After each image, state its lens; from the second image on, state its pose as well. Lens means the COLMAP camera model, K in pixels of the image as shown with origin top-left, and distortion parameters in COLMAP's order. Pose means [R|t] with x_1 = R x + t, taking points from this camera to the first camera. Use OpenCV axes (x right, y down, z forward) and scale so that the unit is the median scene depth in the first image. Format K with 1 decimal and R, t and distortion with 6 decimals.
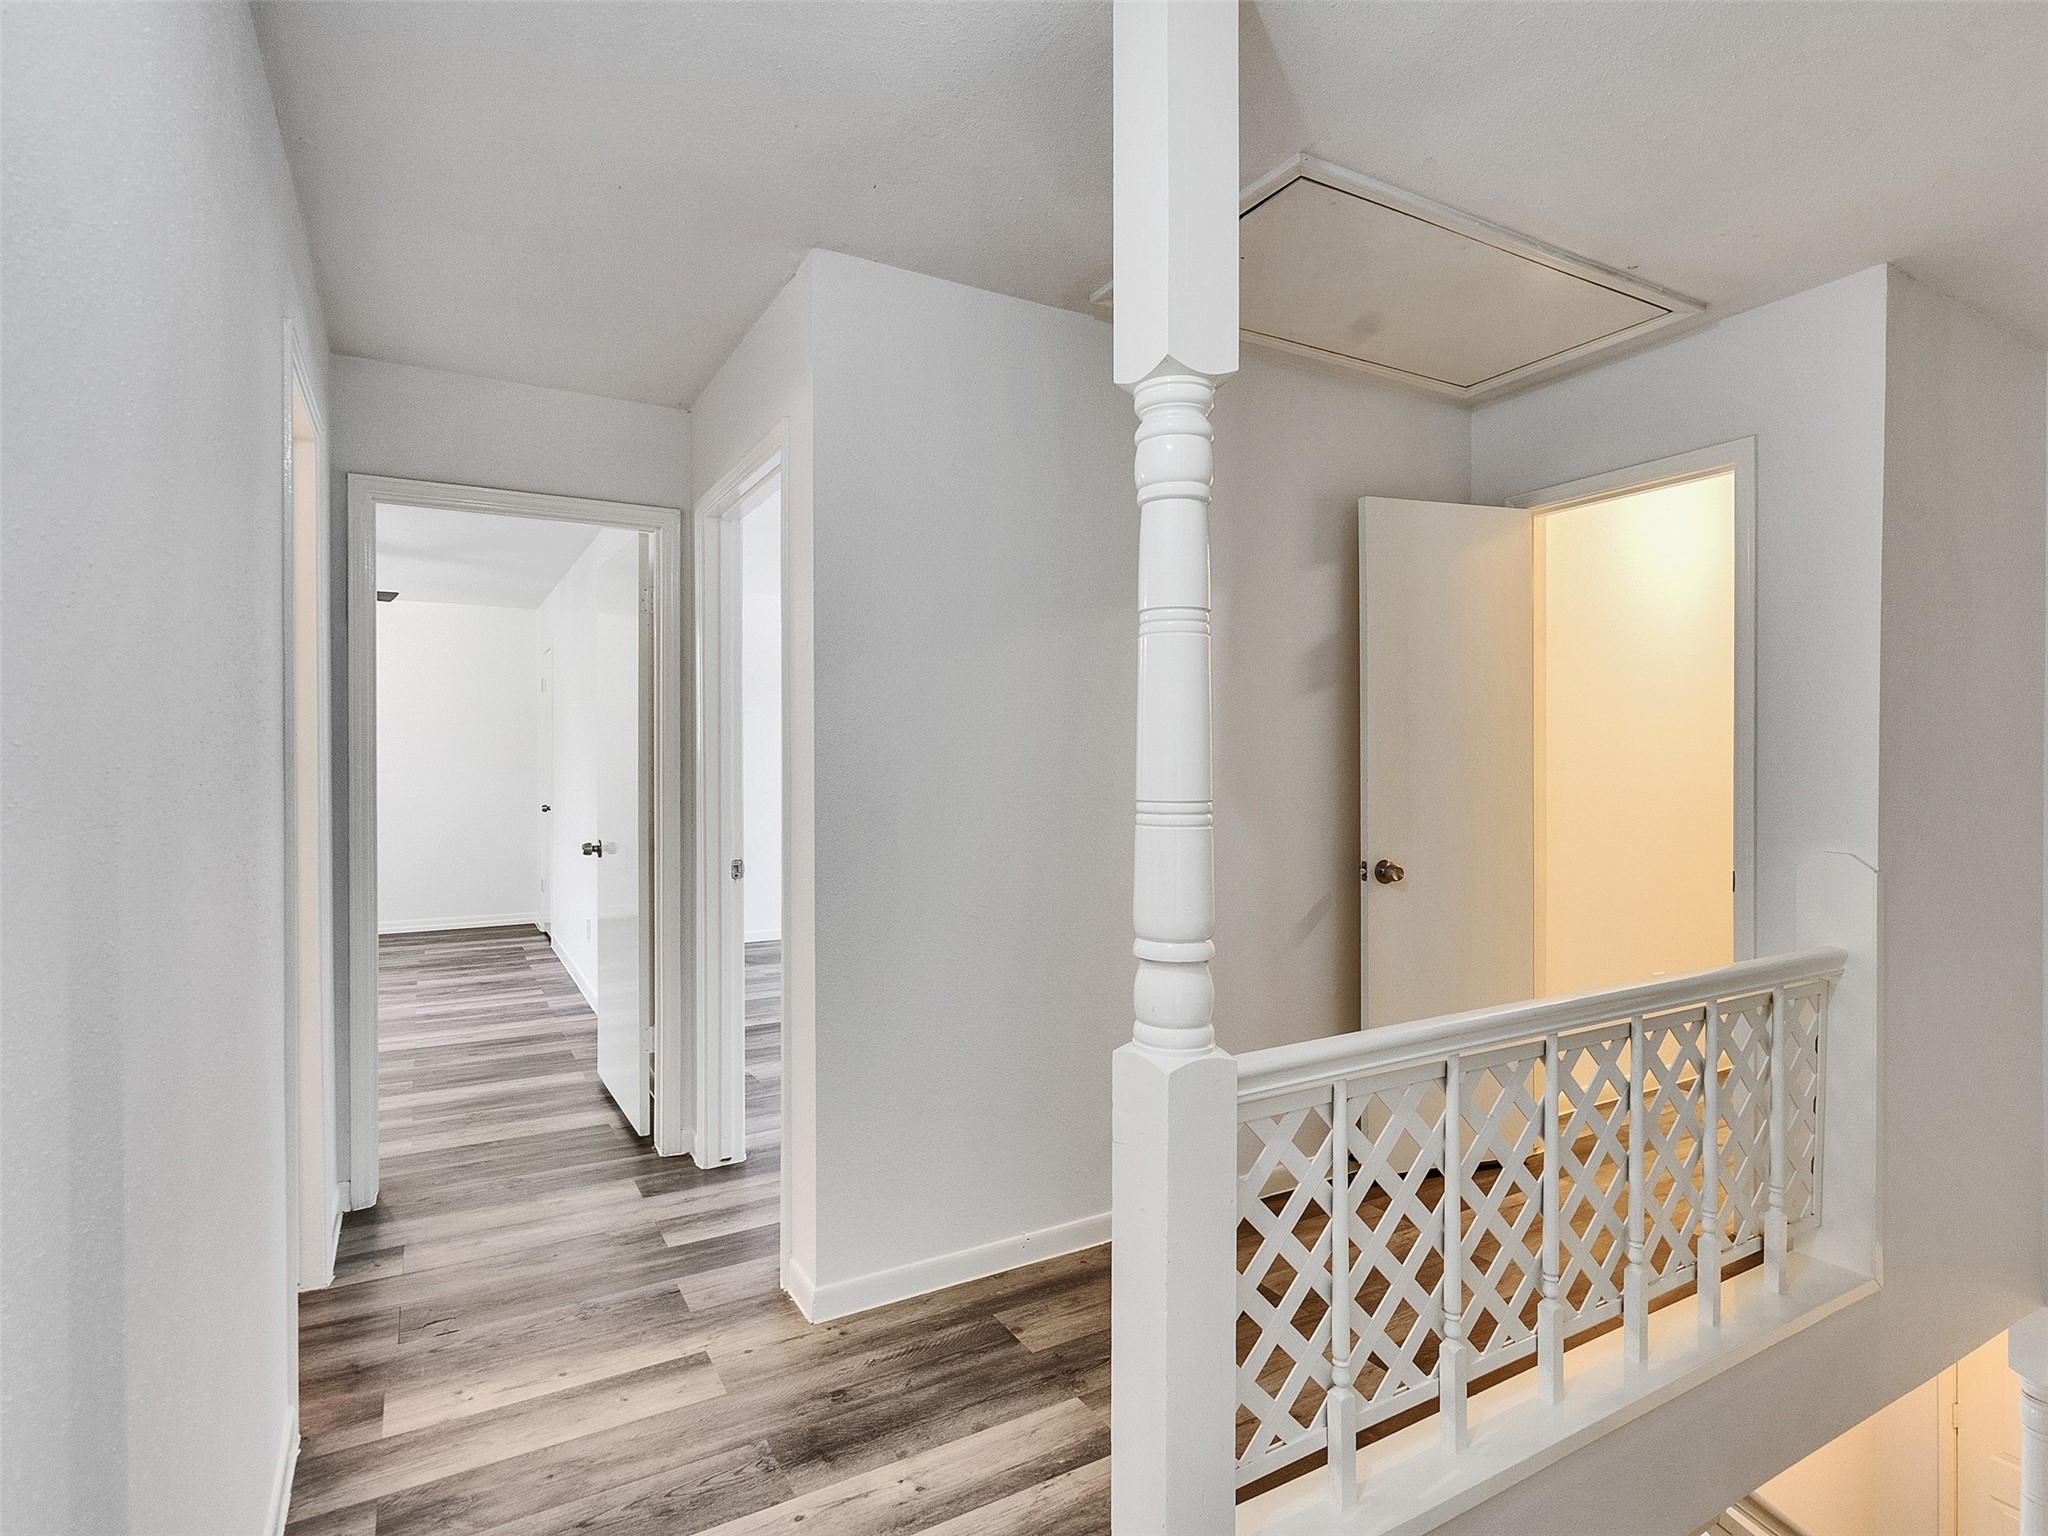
lens RADIAL K [[1042.9, 0, 1007.1], [0, 1042.9, 762.9], [0, 0, 1]] dist [0.000525, 0.001275]
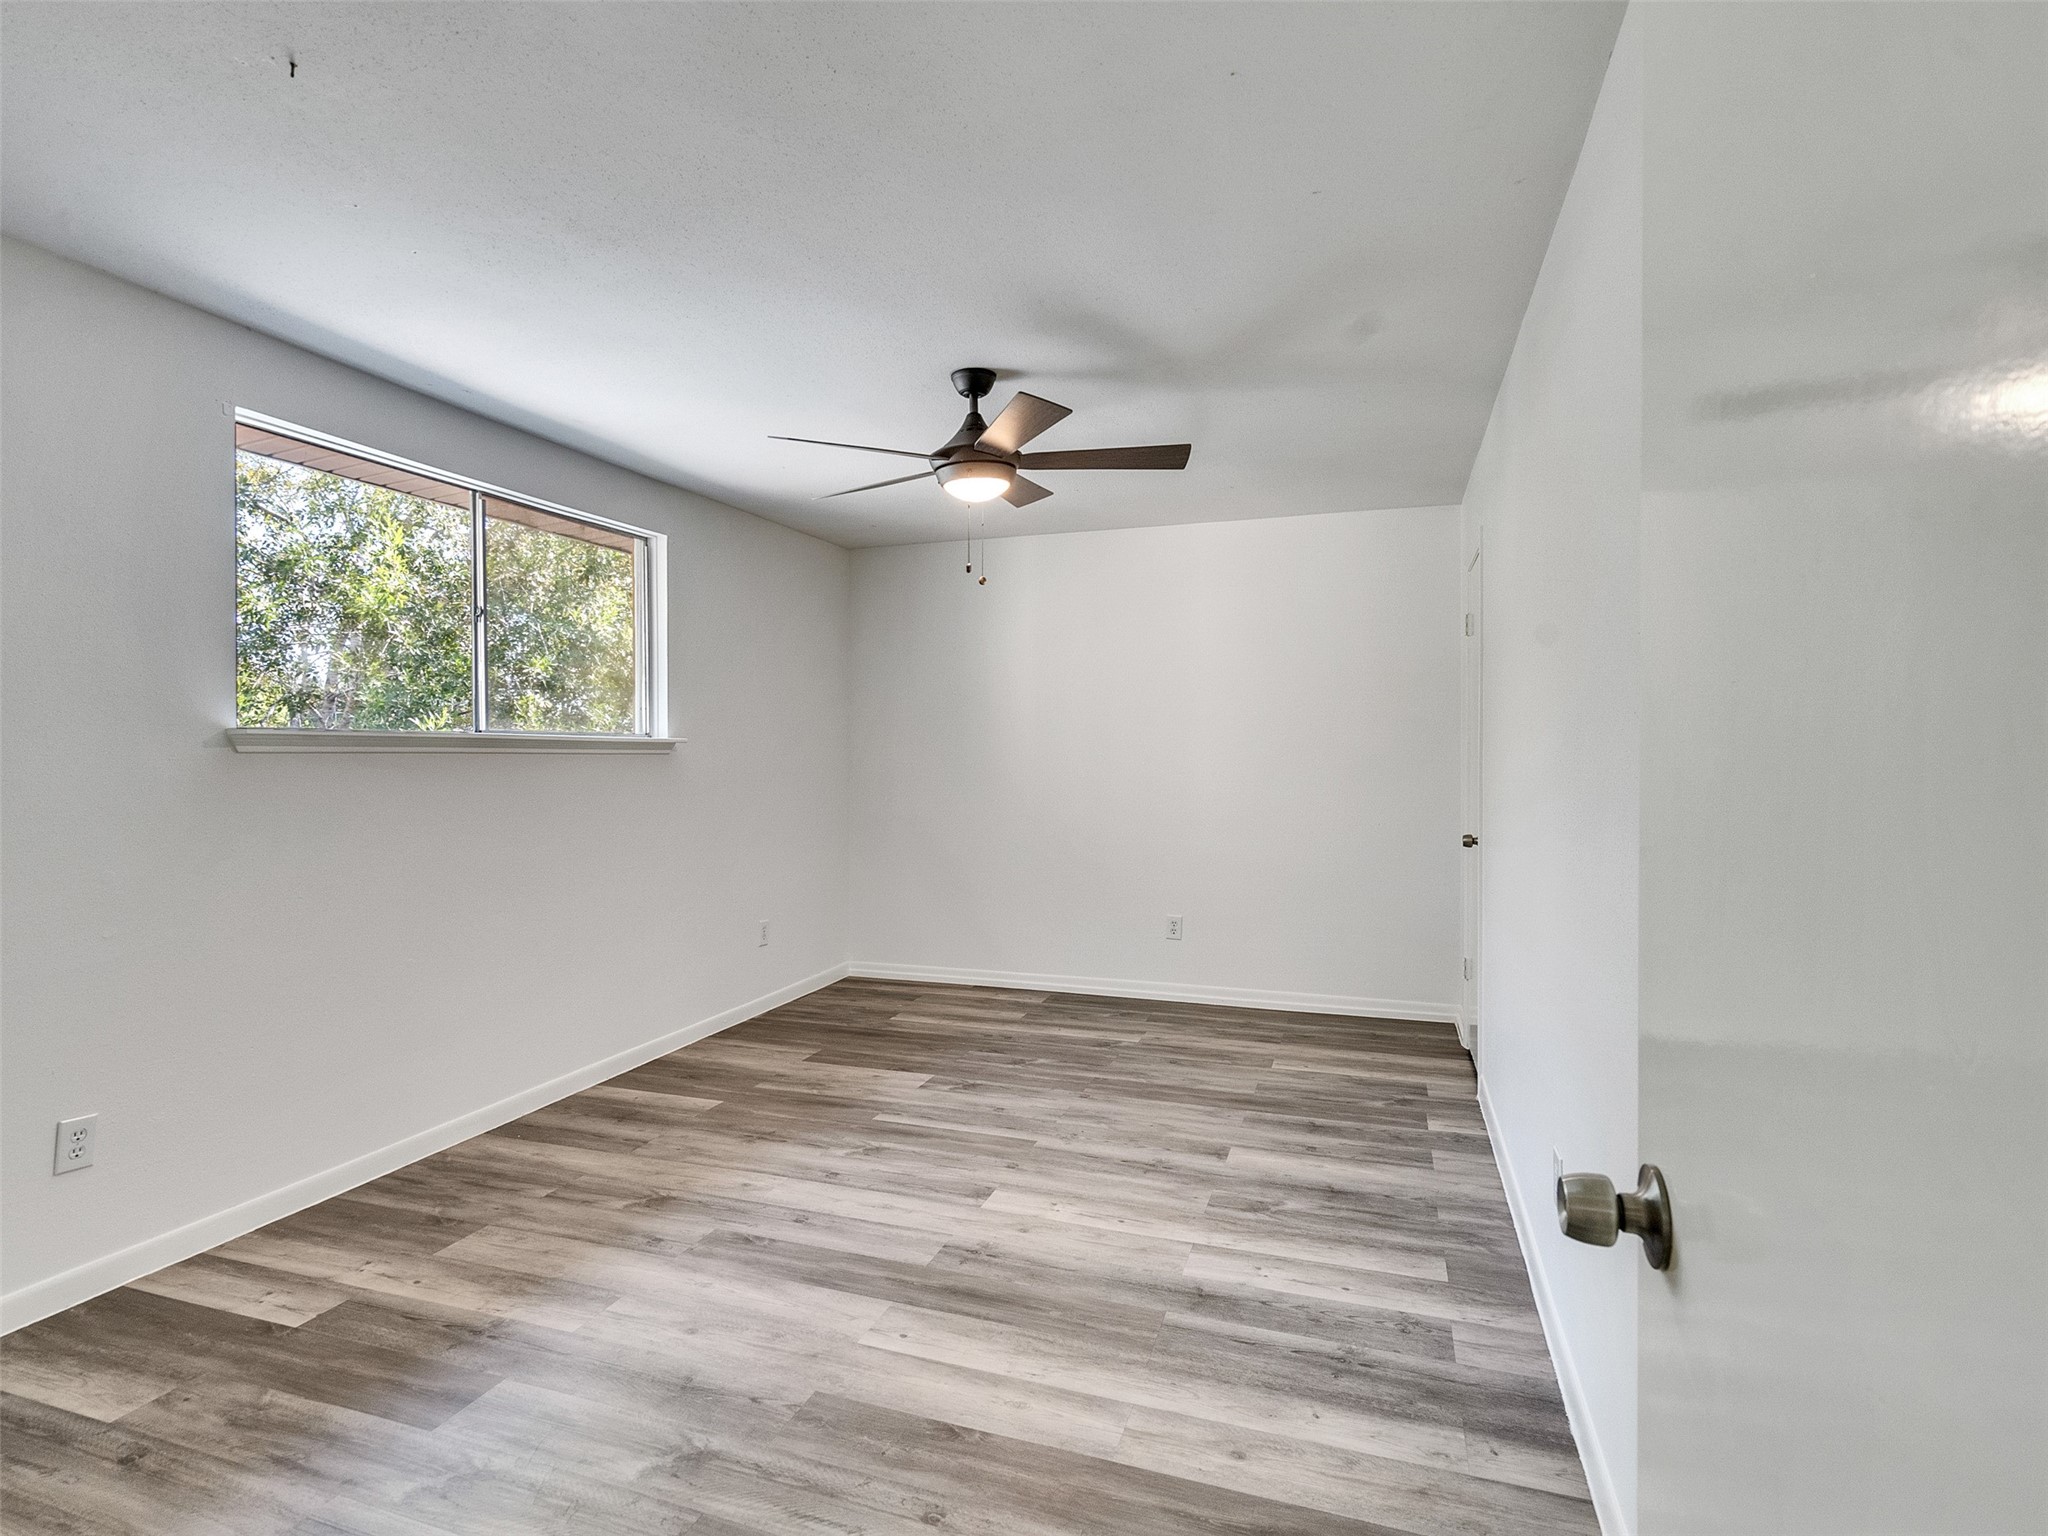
lens RADIAL K [[1042.9, 0, 1007.1], [0, 1042.9, 762.9], [0, 0, 1]] dist [0.000525, 0.001275]
pose [[0.658078, 0.008956, -0.752897, -0.208724], [-0.002691, 0.999951, 0.009543, -0.001722], [0.752945, -0.004254, 0.658069, 0.503211]]
